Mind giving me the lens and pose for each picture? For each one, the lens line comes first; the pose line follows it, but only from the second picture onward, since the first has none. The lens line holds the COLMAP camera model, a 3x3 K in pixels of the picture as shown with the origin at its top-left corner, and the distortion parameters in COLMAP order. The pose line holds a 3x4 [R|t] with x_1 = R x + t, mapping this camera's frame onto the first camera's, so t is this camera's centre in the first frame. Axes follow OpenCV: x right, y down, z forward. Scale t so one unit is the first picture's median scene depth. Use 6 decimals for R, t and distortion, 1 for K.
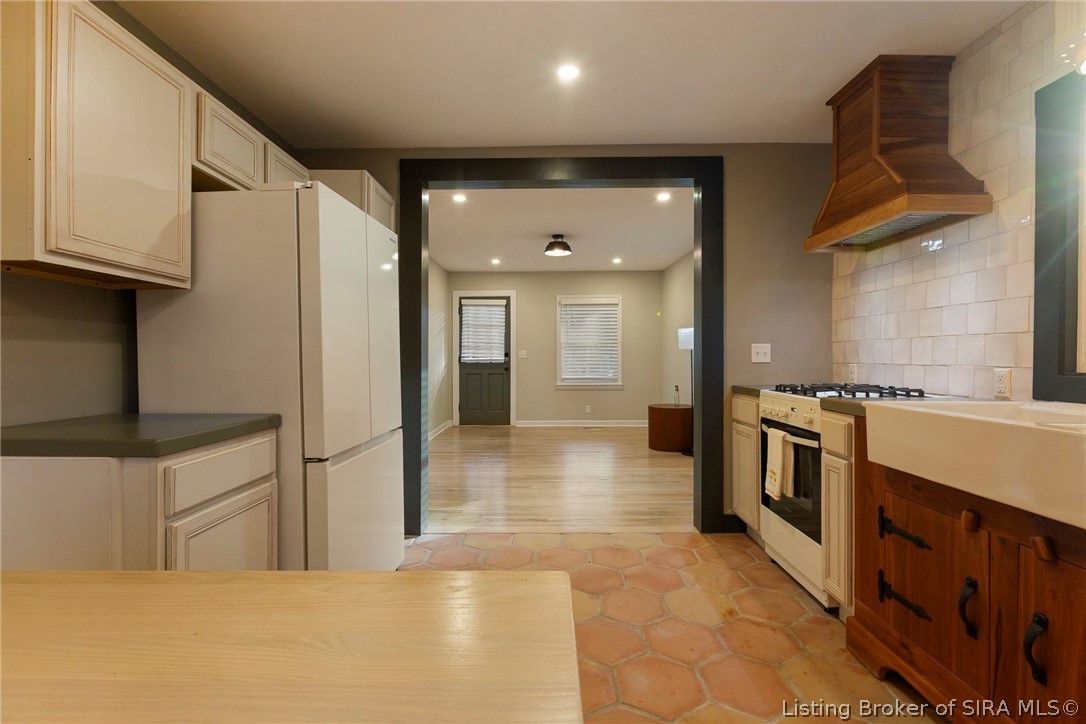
lens RADIAL K [[481.0, 0, 545.8], [0, 481.0, 358.4], [0, 0, 1]] dist [0.000950, -0.001588]
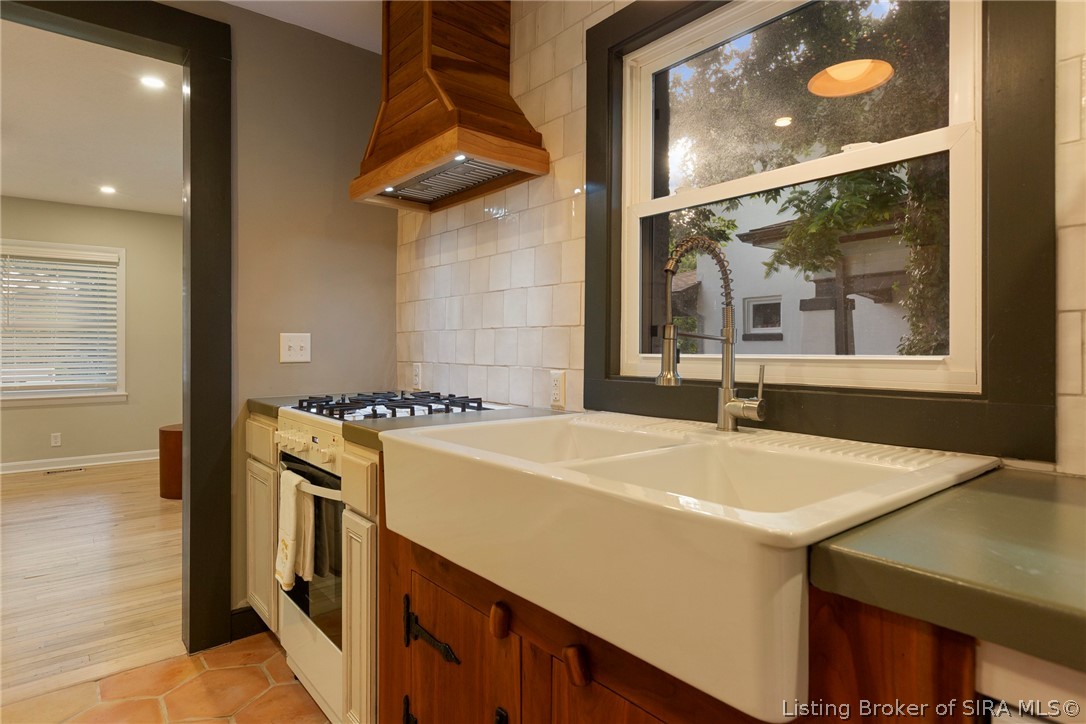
lens RADIAL K [[607.0, 0, 542.2], [0, 607.0, 348.1], [0, 0, 1]] dist [0.007451, -0.000128]
pose [[0.769543, 0.000906, 0.638595, 0.234442], [0.000006, 0.999999, -0.001427, -0.012007], [-0.638596, 0.001102, 0.769542, 0.196953]]
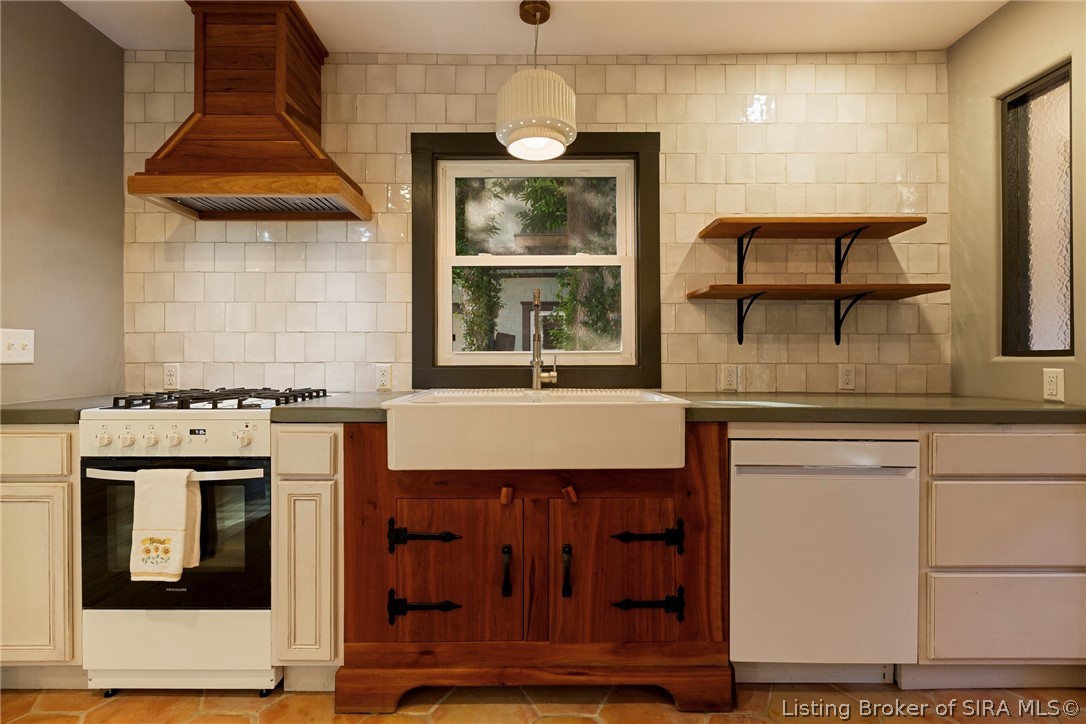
lens RADIAL K [[491.6, 0, 542.6], [0, 491.6, 358.2], [0, 0, 1]] dist [0.000000, -0.000257]
pose [[-0.008568, 0.000486, 0.999963, -0.161654], [0.004056, 0.999992, -0.000451, 0.007744], [-0.999955, 0.004052, -0.008570, 0.525894]]
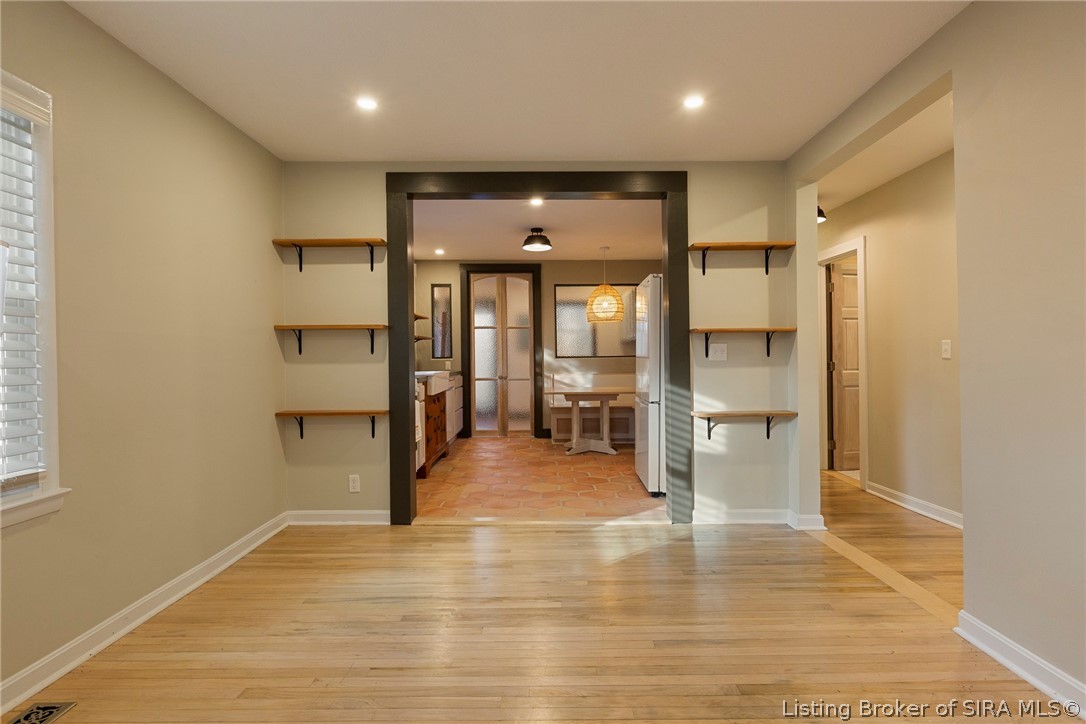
lens RADIAL K [[543.4, 0, 544.5], [0, 543.4, 357.4], [0, 0, 1]] dist [-0.001042, -0.000069]
pose [[-0.999853, 0.011965, -0.012302, 0.047578], [0.011896, 0.999913, 0.005657, -0.011348], [0.012369, 0.005510, -0.999908, 2.978684]]
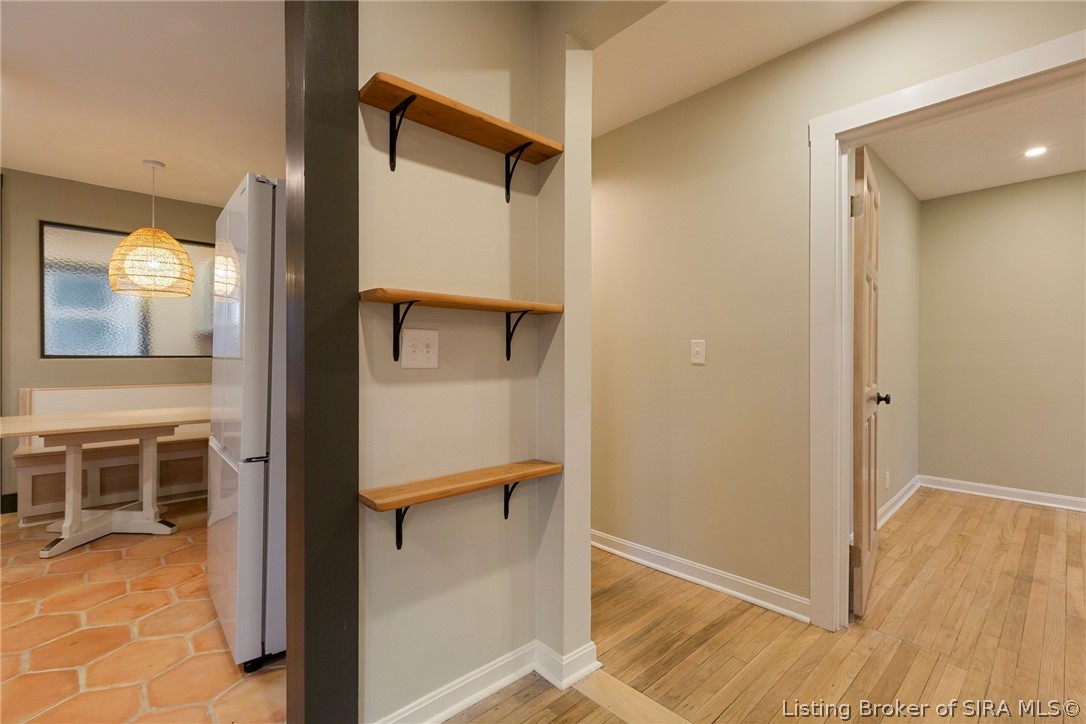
lens RADIAL K [[483.2, 0, 543.9], [0, 483.2, 354.1], [0, 0, 1]] dist [0.000856, -0.000846]
pose [[-0.724294, -0.002621, -0.689486, -0.159860], [-0.003294, 0.999995, -0.000342, -0.005174], [0.689484, 0.002024, -0.724299, 1.963247]]
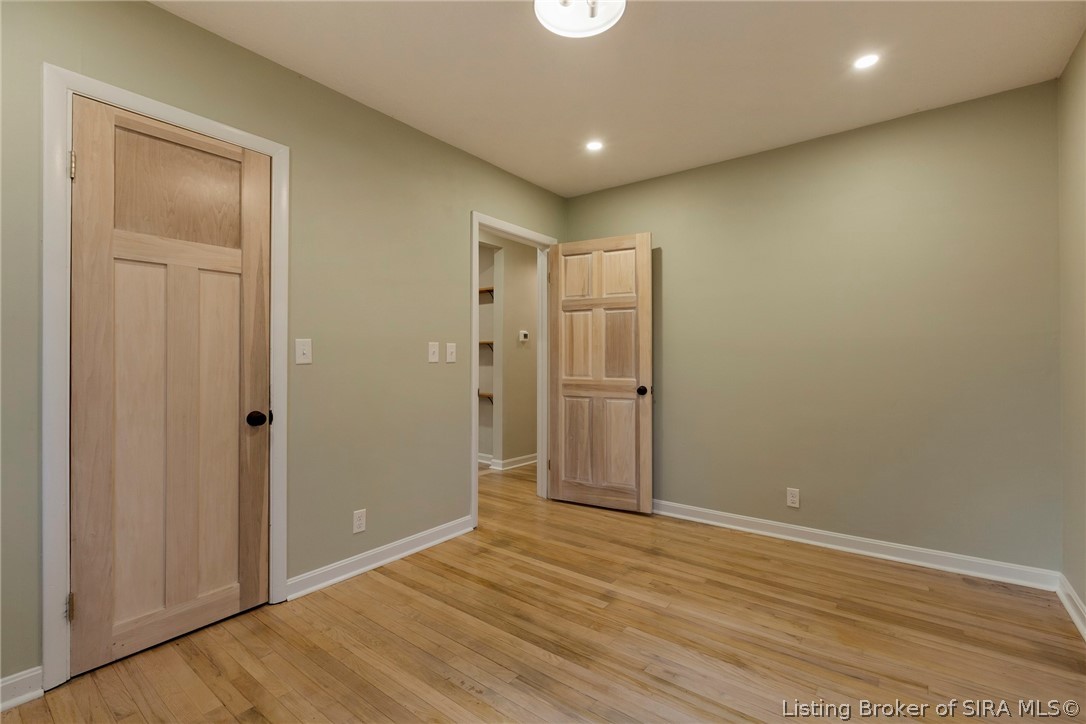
lens RADIAL K [[491.6, 0, 542.6], [0, 491.6, 358.2], [0, 0, 1]] dist [0.000000, -0.000257]
pose [[-0.795495, 0.001629, 0.605958, -2.192118], [0.001742, 0.999998, -0.000401, -0.002801], [-0.605958, 0.000736, -0.795497, 3.073055]]
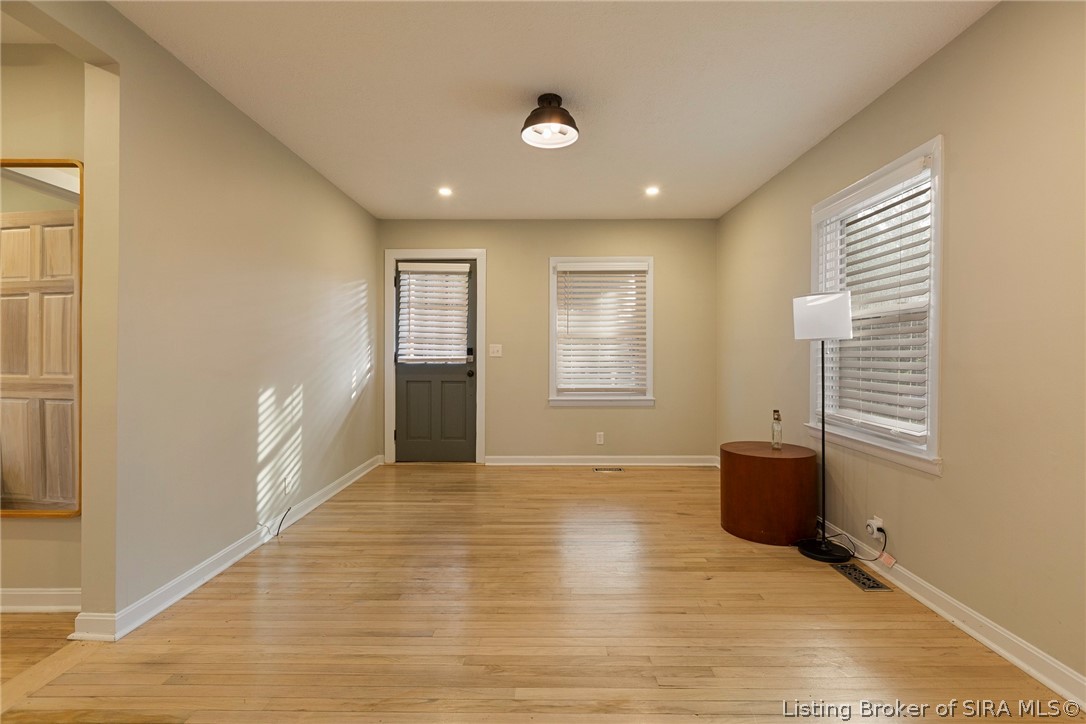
lens RADIAL K [[497.8, 0, 527.9], [0, 497.8, 362.0], [0, 0, 1]] dist [-0.001931, -0.000293]
pose [[0.999503, 0.003411, -0.031353, 0.046642], [-0.003080, 0.999939, 0.010628, -0.002352], [0.031387, -0.010526, 0.999452, 1.143620]]
